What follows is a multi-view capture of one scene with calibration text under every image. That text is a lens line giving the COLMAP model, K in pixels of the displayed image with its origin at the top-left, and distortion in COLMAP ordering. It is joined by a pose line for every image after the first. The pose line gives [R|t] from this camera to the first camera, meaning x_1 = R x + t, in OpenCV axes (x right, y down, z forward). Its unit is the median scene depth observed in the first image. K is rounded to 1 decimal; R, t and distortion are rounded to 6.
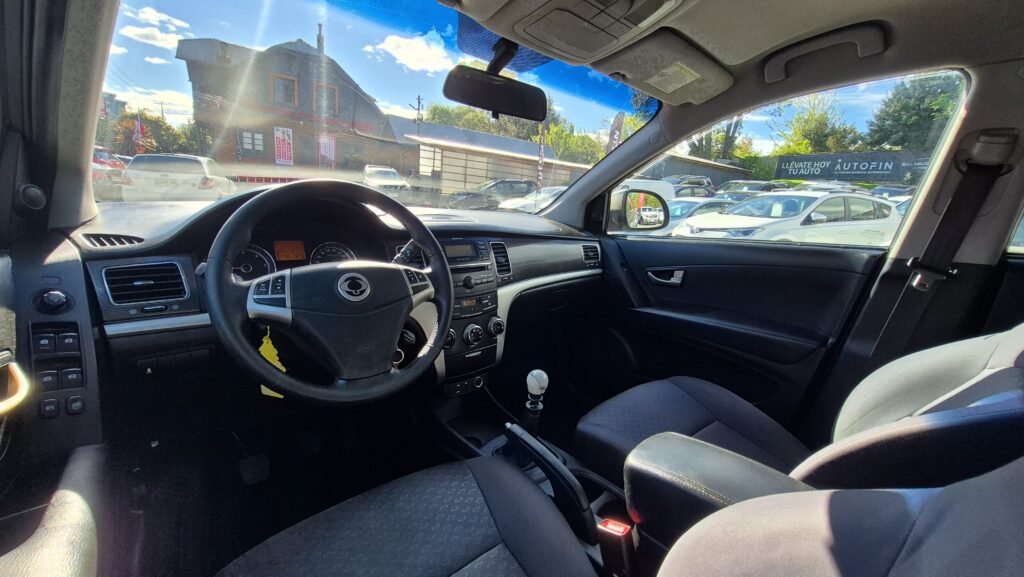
lens RADIAL K [[404.6, 0, 514.8], [0, 404.6, 290.7], [0, 0, 1]] dist [0.007106, -0.000280]
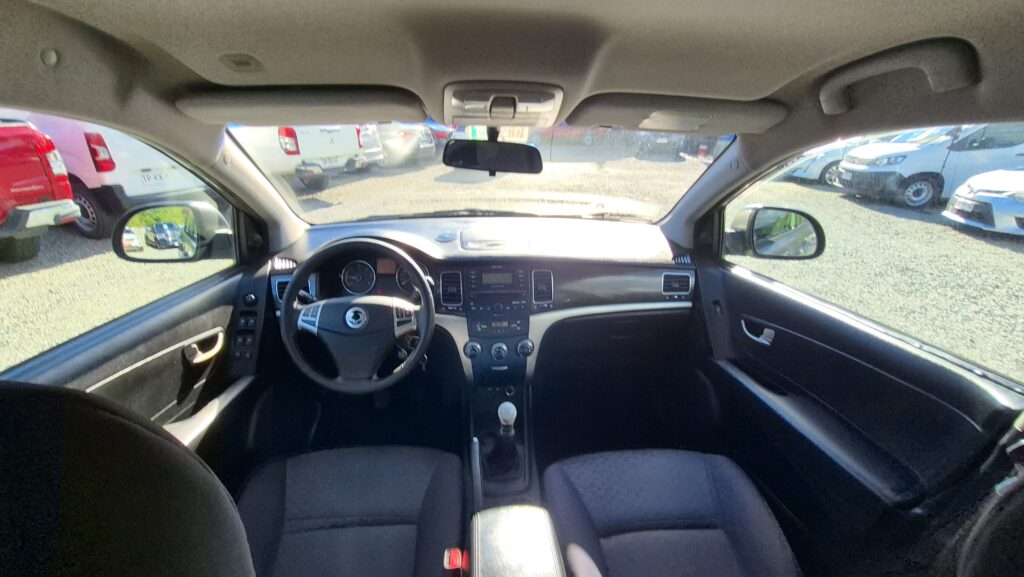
lens RADIAL K [[397.3, 0, 510.9], [0, 397.3, 292.9], [0, 0, 1]] dist [0.015769, 0.000149]
pose [[0.796295, 0.163775, -0.582316, 0.384476], [-0.088011, 0.983775, 0.156334, -0.163507], [0.598471, -0.073238, 0.797790, 0.066554]]
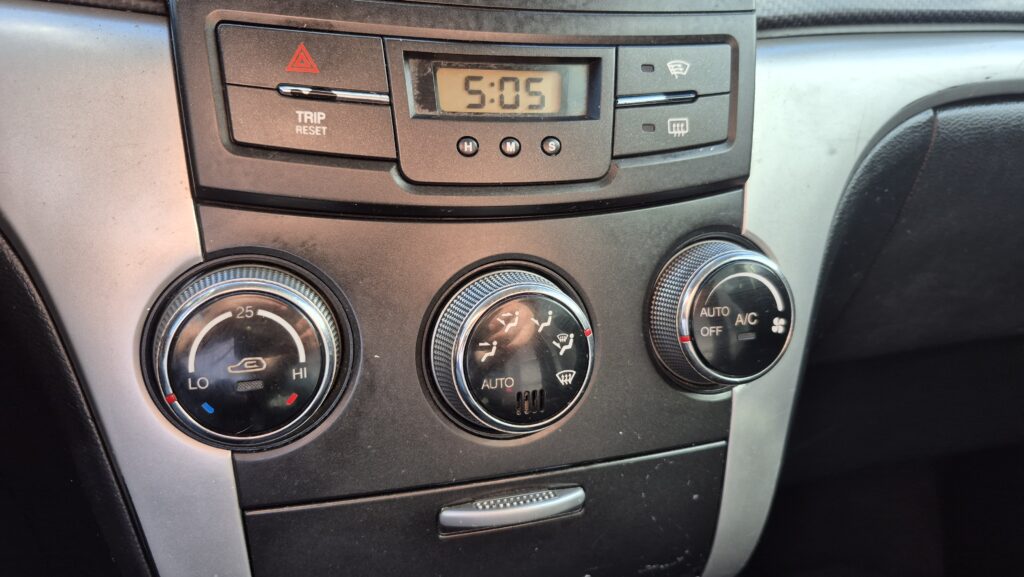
lens RADIAL K [[711.8, 0, 509.2], [0, 711.8, 274.2], [0, 0, 1]] dist [0.100877, -0.117165]
pose [[0.903106, 0.068487, -0.423921, -0.007553], [-0.059474, 0.997634, 0.034473, 0.051082], [0.425279, -0.005920, 0.905043, 0.531737]]
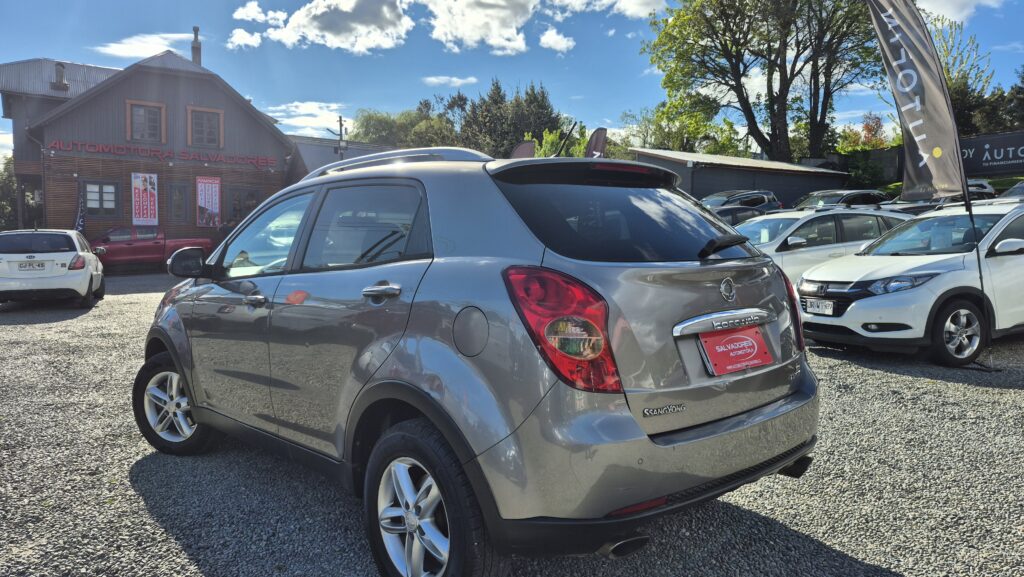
lens RADIAL K [[711.8, 0, 509.2], [0, 711.8, 274.2], [0, 0, 1]] dist [0.100877, -0.117165]
pose [[0.996436, -0.083739, -0.010196, 0.767187], [0.080539, 0.980310, -0.180294, 0.658126], [0.025093, 0.178830, 0.983560, -2.927089]]
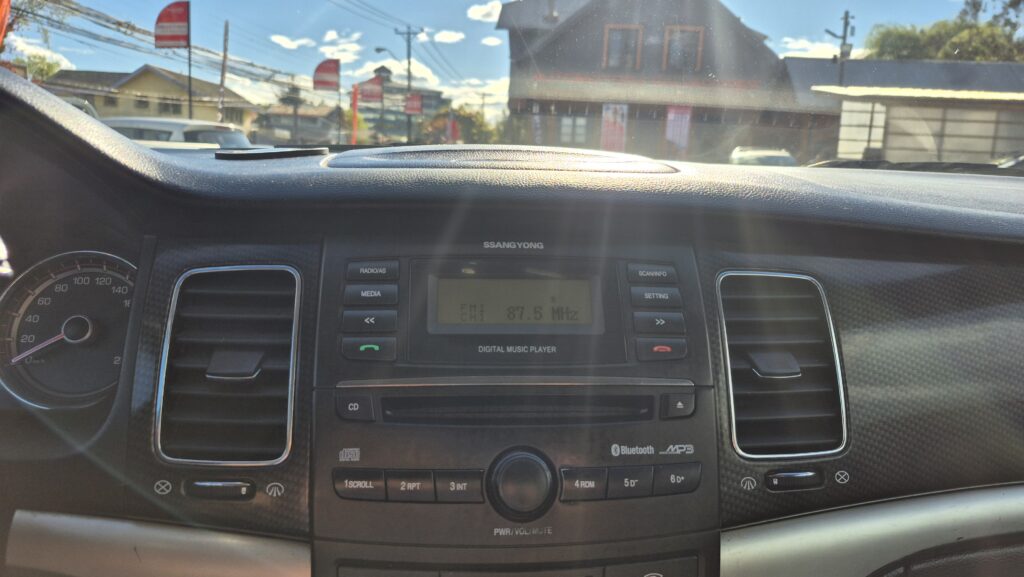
lens RADIAL K [[717.0, 0, 506.8], [0, 717.0, 278.3], [0, 0, 1]] dist [0.098411, -0.102588]
pose [[0.792484, 0.029685, -0.609170, 0.050344], [-0.107637, 0.989944, -0.091788, -0.052836], [0.600319, 0.138310, 0.787710, 0.480081]]
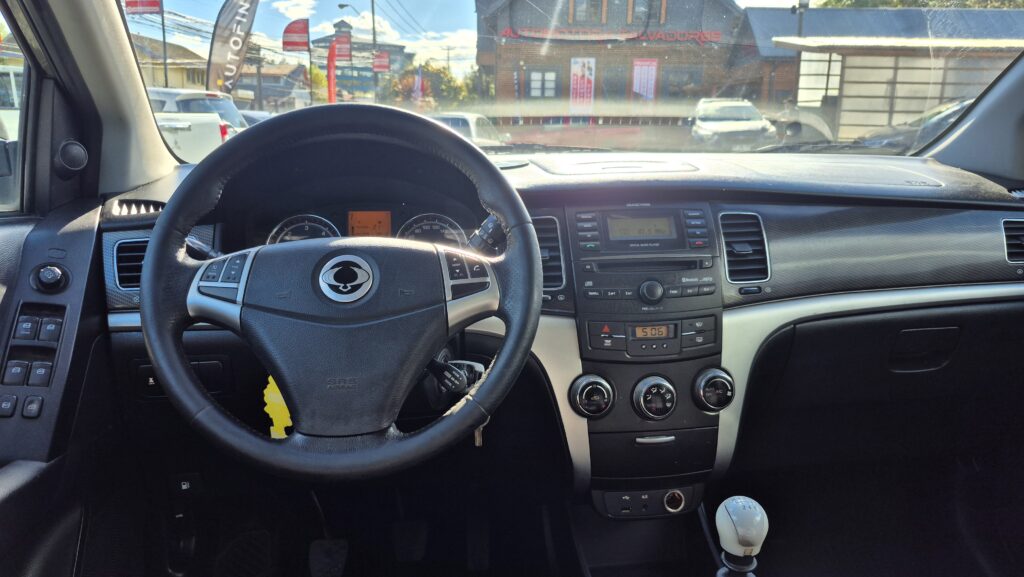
lens RADIAL K [[711.8, 0, 509.2], [0, 711.8, 274.2], [0, 0, 1]] dist [0.100877, -0.117165]
pose [[0.819097, 0.035392, -0.572562, 0.162863], [-0.070336, 0.996760, -0.039008, 0.003339], [0.569327, 0.072223, 0.818933, 0.117680]]
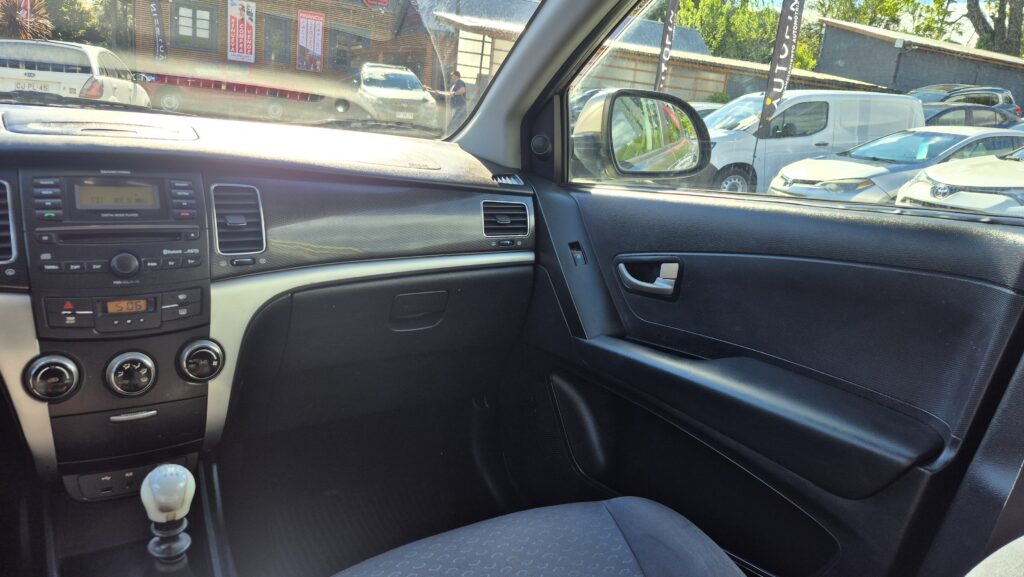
lens RADIAL K [[708.4, 0, 516.0], [0, 708.4, 280.2], [0, 0, 1]] dist [0.104430, -0.122779]
pose [[0.986892, 0.051269, -0.153022, 0.311266], [-0.052963, 0.998572, -0.007013, -0.013291], [0.152443, 0.015026, 0.988198, 0.151941]]
